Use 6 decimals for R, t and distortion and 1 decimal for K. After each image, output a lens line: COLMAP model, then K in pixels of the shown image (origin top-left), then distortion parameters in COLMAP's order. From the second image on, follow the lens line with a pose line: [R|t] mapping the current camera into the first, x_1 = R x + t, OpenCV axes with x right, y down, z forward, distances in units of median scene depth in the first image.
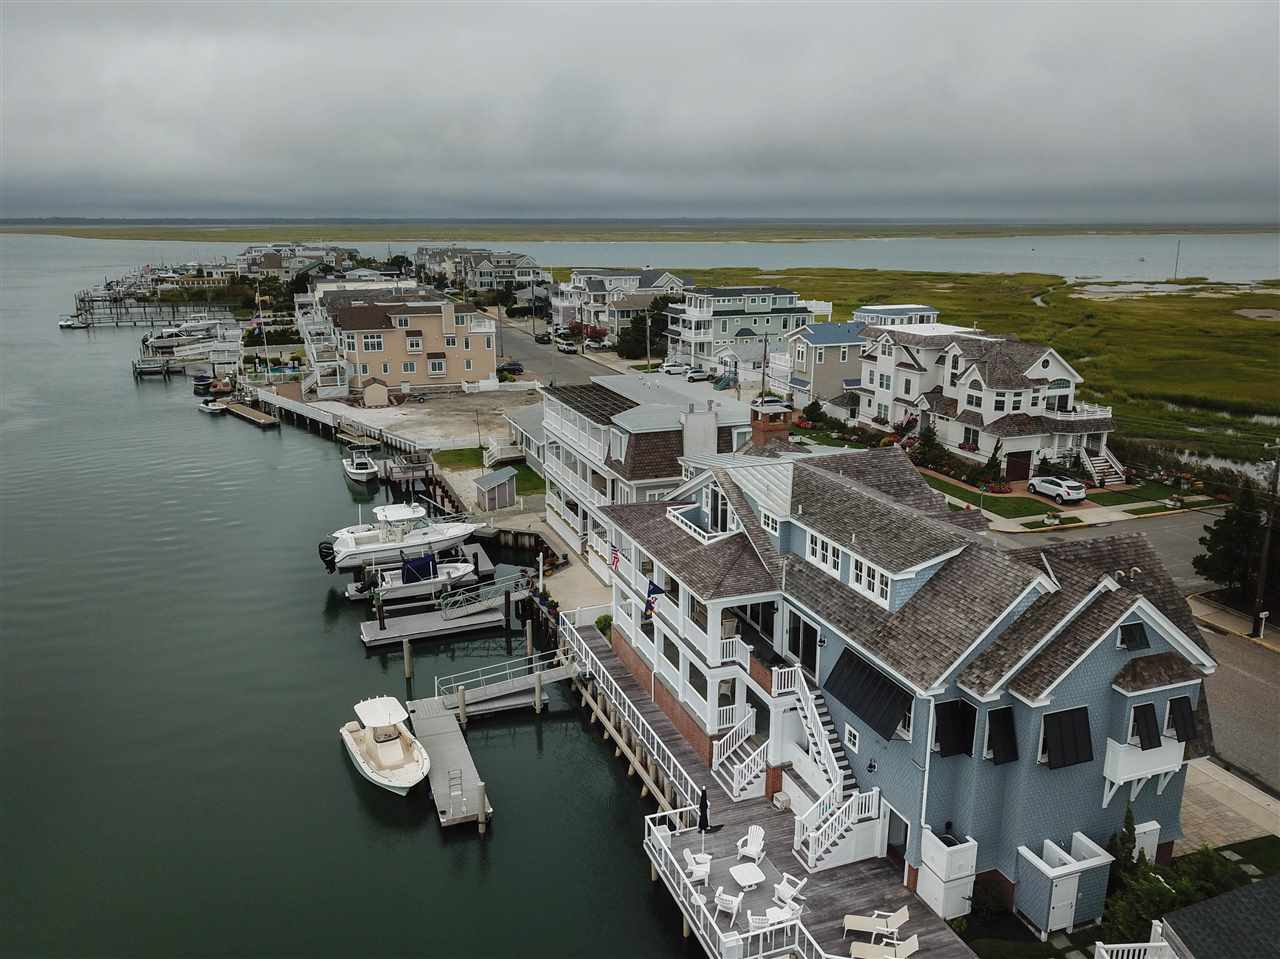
lens RADIAL K [[962.5, 0, 636.2], [0, 962.5, 477.6], [0, 0, 1]] dist [0.010114, 0.001375]
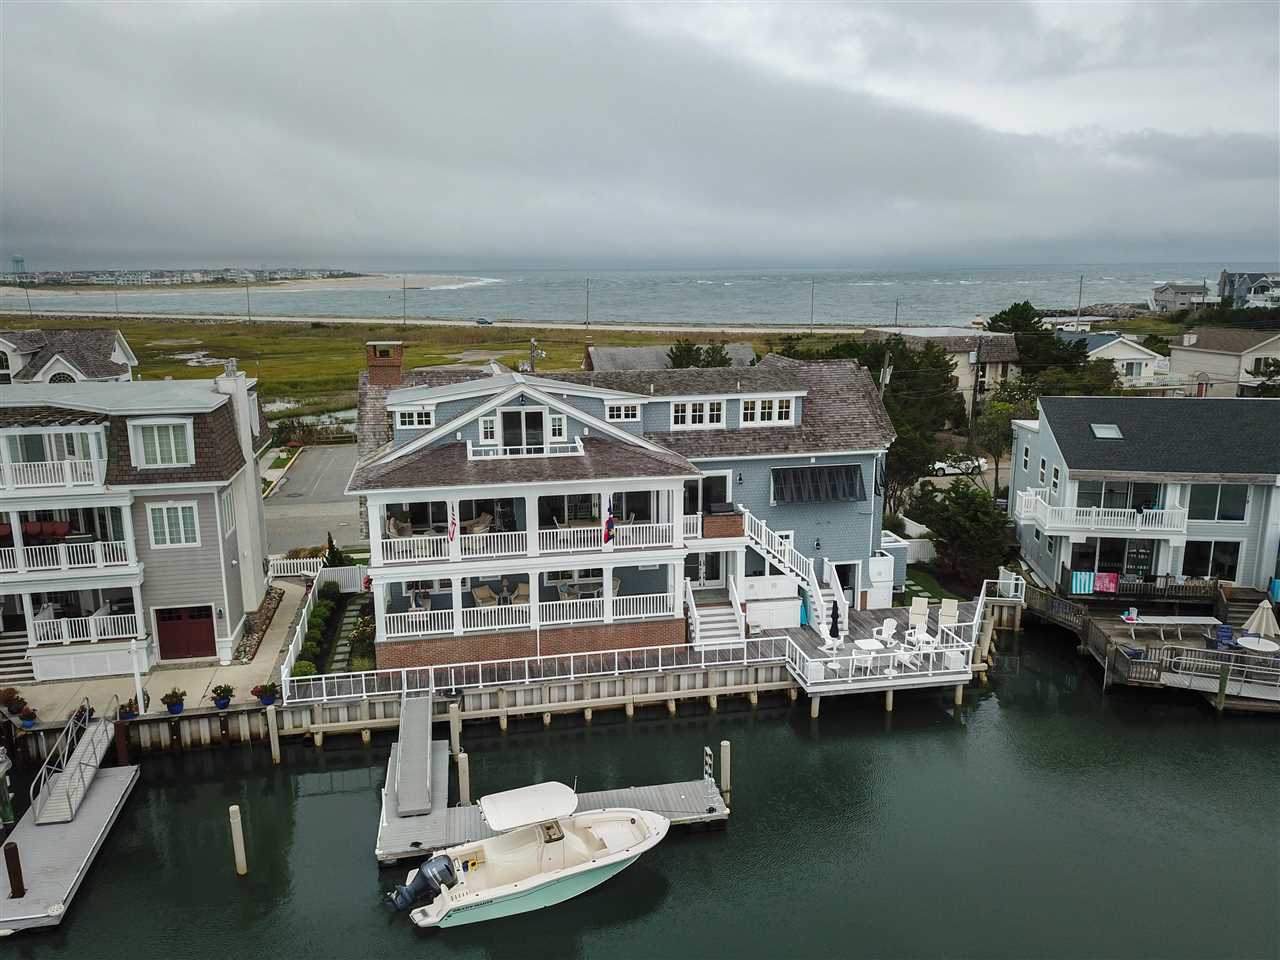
lens RADIAL K [[961.0, 0, 640.0], [0, 961.0, 480.0], [0, 0, 1]] dist [0.053701, -0.091950]
pose [[0.159693, -0.208023, 0.965000, -0.922406], [0.257890, 0.952389, 0.162627, -0.047349], [-0.952886, 0.222894, 0.205736, 0.876016]]
